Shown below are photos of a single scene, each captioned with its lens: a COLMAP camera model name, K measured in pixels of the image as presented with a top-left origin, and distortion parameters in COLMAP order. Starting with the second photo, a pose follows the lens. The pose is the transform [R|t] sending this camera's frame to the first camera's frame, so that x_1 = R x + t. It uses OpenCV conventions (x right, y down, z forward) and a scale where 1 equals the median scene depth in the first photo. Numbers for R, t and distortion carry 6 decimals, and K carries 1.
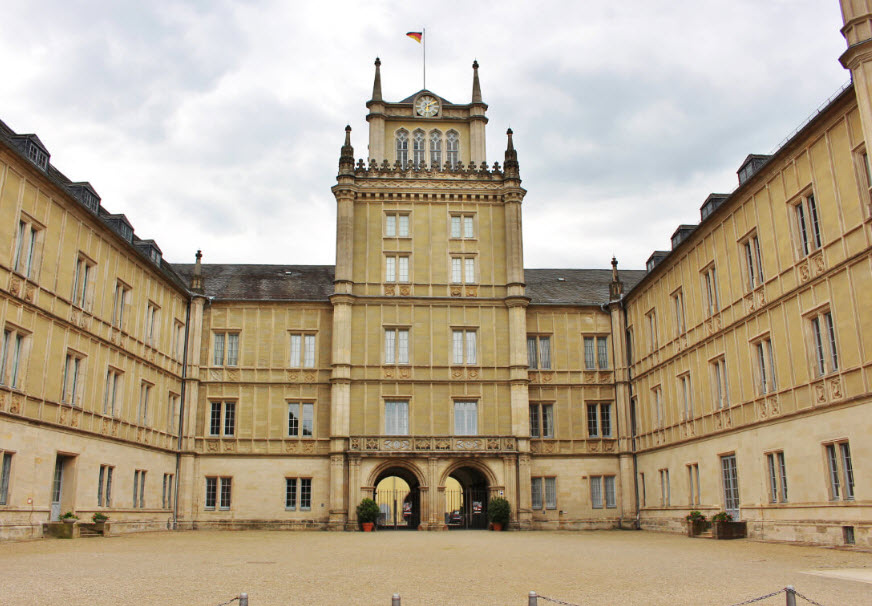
lens RADIAL K [[797.6, 0, 436.0], [0, 797.6, 303.0], [0, 0, 1]] dist [-0.131281, 0.004639]
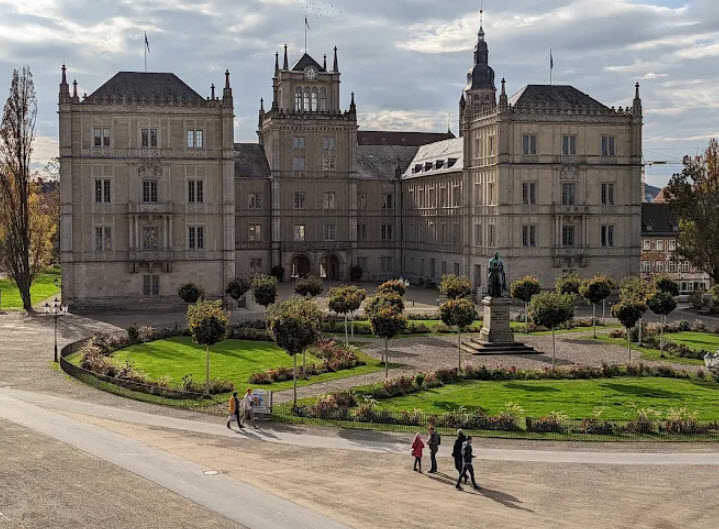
lens RADIAL K [[1042.6, 0, 359.5], [0, 1042.6, 264.5], [0, 0, 1]] dist [0.101676, 0.000635]
pose [[0.981312, -0.003498, 0.192390, -0.443020], [-0.053214, 0.955908, 0.288803, -0.619357], [-0.184917, -0.293644, 0.937859, -1.801948]]
